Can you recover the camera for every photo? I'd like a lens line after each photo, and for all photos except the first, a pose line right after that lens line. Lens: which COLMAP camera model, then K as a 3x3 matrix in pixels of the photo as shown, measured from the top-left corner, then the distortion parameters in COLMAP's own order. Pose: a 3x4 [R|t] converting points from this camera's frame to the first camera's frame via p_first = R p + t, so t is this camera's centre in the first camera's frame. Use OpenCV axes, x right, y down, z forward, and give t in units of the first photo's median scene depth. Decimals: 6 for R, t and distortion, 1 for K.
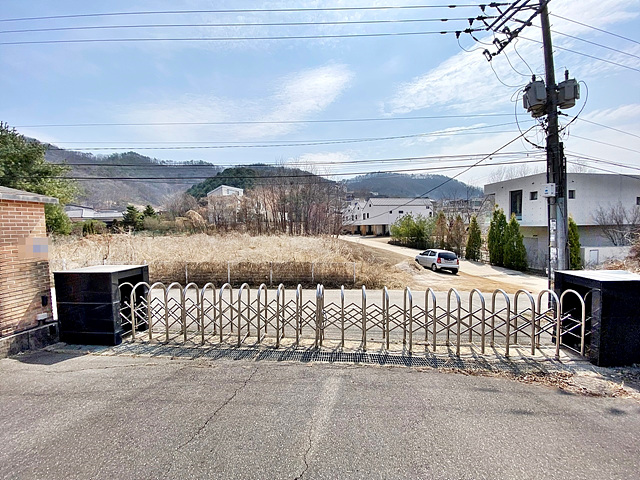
lens RADIAL K [[254.3, 0, 330.4], [0, 254.3, 238.2], [0, 0, 1]] dist [-0.000085, 0.000004]
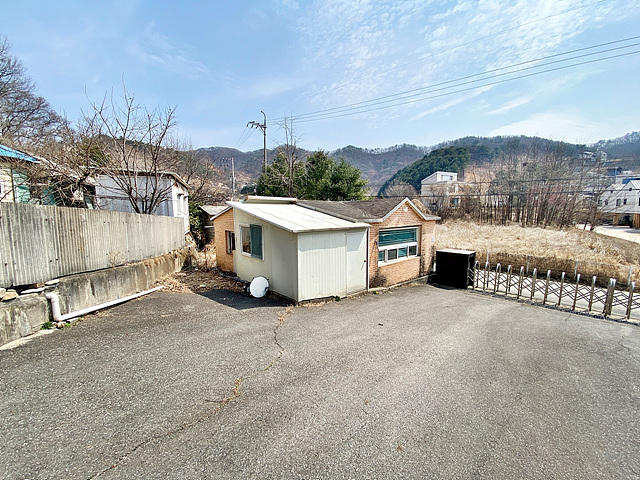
lens RADIAL K [[254.8, 0, 320.0], [0, 254.8, 240.0], [0, 0, 1]] dist [0.012390, -0.018380]
pose [[0.718577, 0.092102, -0.689322, -0.025015], [-0.037221, 0.994864, 0.094126, -0.010754], [0.694451, -0.041979, 0.718315, -0.107382]]
